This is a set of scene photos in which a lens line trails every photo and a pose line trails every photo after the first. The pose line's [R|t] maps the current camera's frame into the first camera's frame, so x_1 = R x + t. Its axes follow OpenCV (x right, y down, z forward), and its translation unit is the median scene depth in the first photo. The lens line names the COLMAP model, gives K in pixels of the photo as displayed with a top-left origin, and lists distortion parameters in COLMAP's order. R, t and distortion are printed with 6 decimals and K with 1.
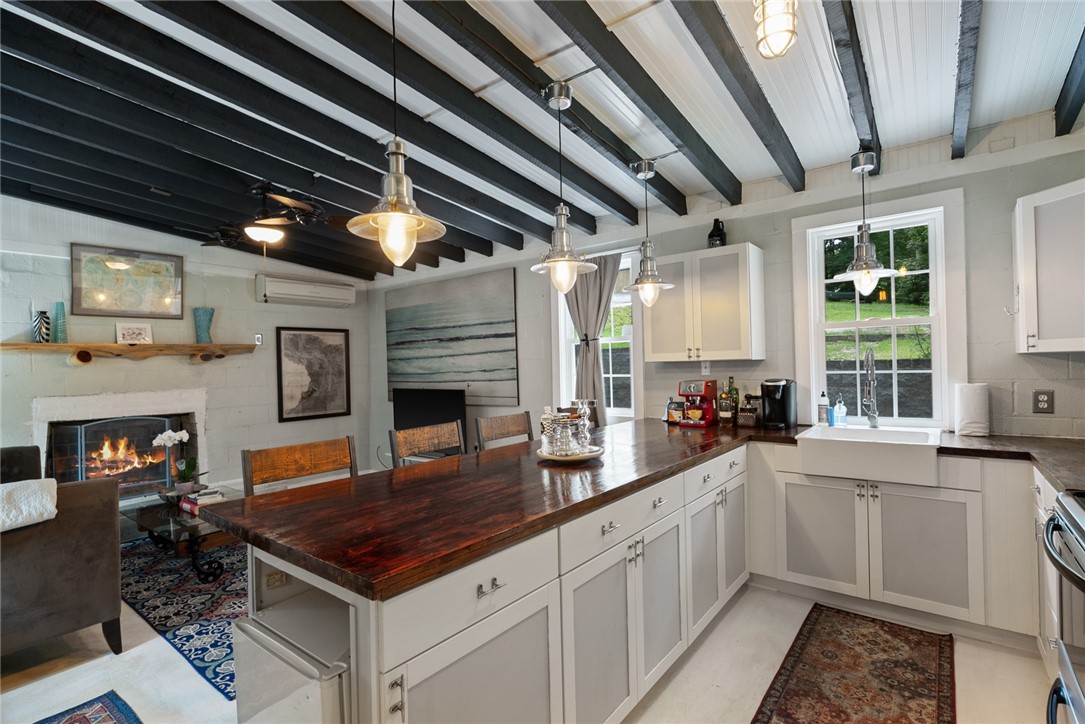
lens RADIAL K [[503.1, 0, 542.5], [0, 503.1, 364.7], [0, 0, 1]] dist [-0.008975, 0.002379]
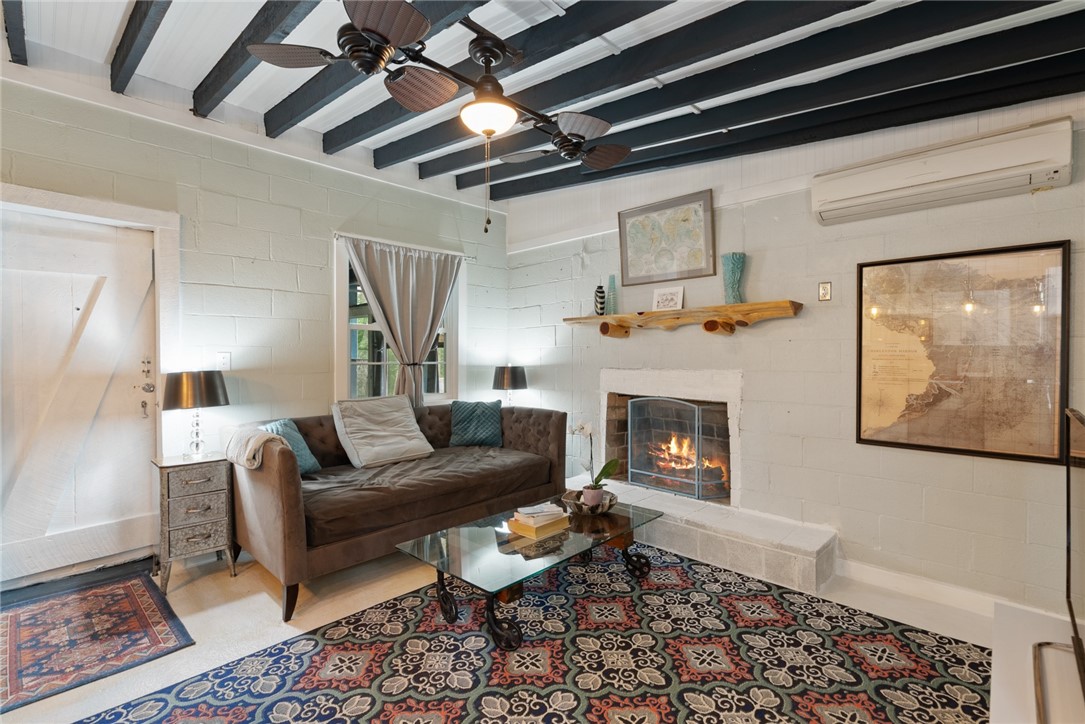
lens RADIAL K [[503.1, 0, 526.2], [0, 503.1, 344.6], [0, 0, 1]] dist [-0.008975, 0.002379]
pose [[-0.110433, 0.000853, -0.993883, 0.070178], [0.002635, 0.999996, 0.000566, 0.016250], [0.993880, -0.002556, -0.110435, 1.158178]]
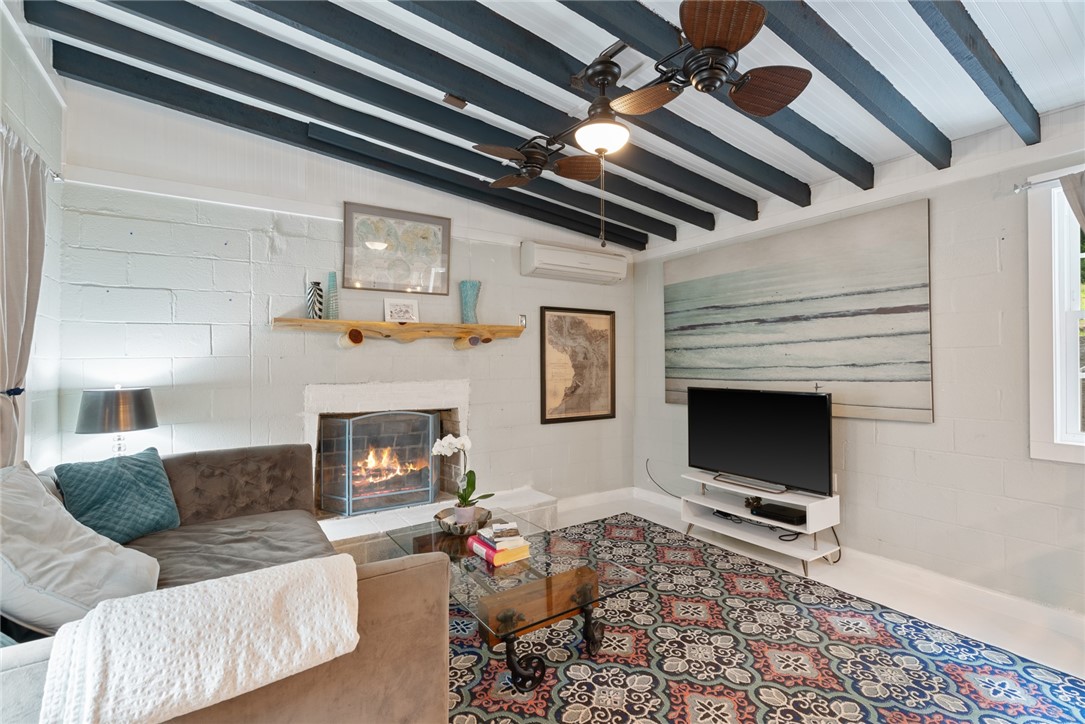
lens RADIAL K [[478.5, 0, 538.8], [0, 478.5, 363.3], [0, 0, 1]] dist [-0.009716, -0.000273]
pose [[0.946385, 0.020065, -0.322418, -0.459179], [-0.020292, 0.999791, 0.002657, 0.024041], [0.322404, 0.004028, 0.946594, 0.431345]]
